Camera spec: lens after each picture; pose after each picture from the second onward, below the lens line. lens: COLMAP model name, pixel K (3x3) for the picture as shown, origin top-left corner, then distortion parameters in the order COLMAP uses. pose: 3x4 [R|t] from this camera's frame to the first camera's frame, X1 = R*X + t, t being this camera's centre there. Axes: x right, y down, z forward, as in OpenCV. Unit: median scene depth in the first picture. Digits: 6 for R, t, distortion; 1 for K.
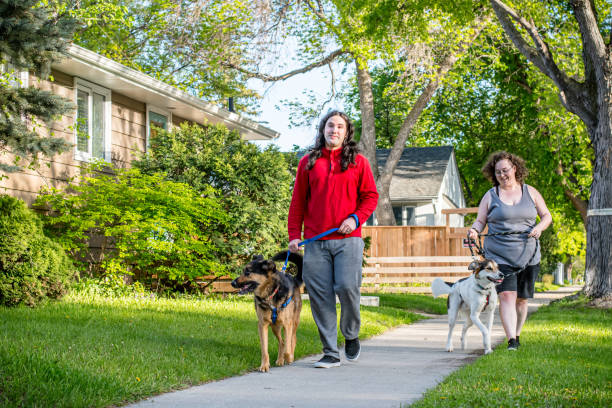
lens RADIAL K [[1376.7, 0, 306.0], [0, 1376.7, 204.0], [0, 0, 1]] dist [-0.100211, 0.183021]
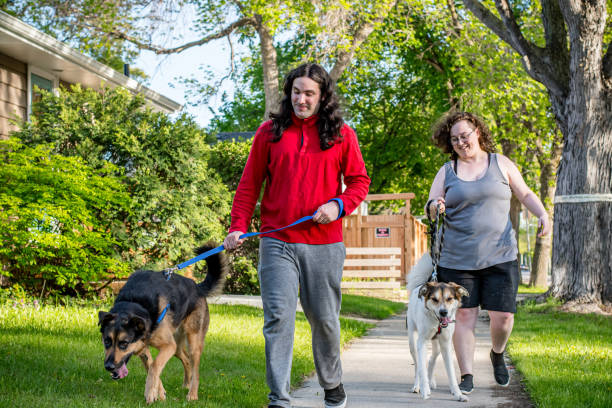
lens RADIAL K [[1376.7, 0, 306.0], [0, 1376.7, 204.0], [0, 0, 1]] dist [-0.100211, 0.183021]
pose [[0.996226, 0.004008, 0.086702, -0.021082], [-0.004771, 0.999952, 0.008590, 0.002728], [-0.086663, -0.008972, 0.996197, 0.168136]]
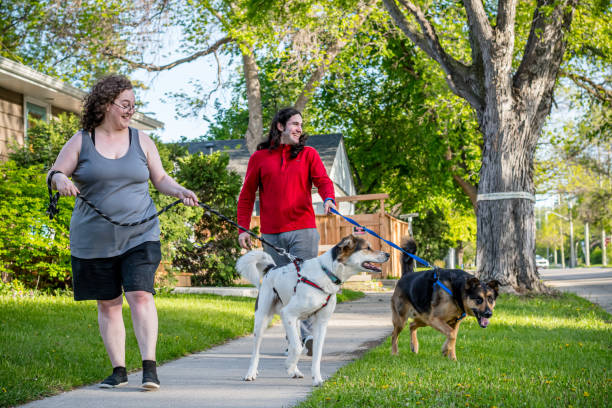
lens RADIAL K [[1376.7, 0, 306.0], [0, 1376.7, 204.0], [0, 0, 1]] dist [-0.100211, 0.183021]
pose [[0.996661, -0.022530, 0.078480, 0.004475], [0.021962, 0.999726, 0.008093, 0.000403], [-0.078641, -0.006342, 0.996883, 0.022340]]
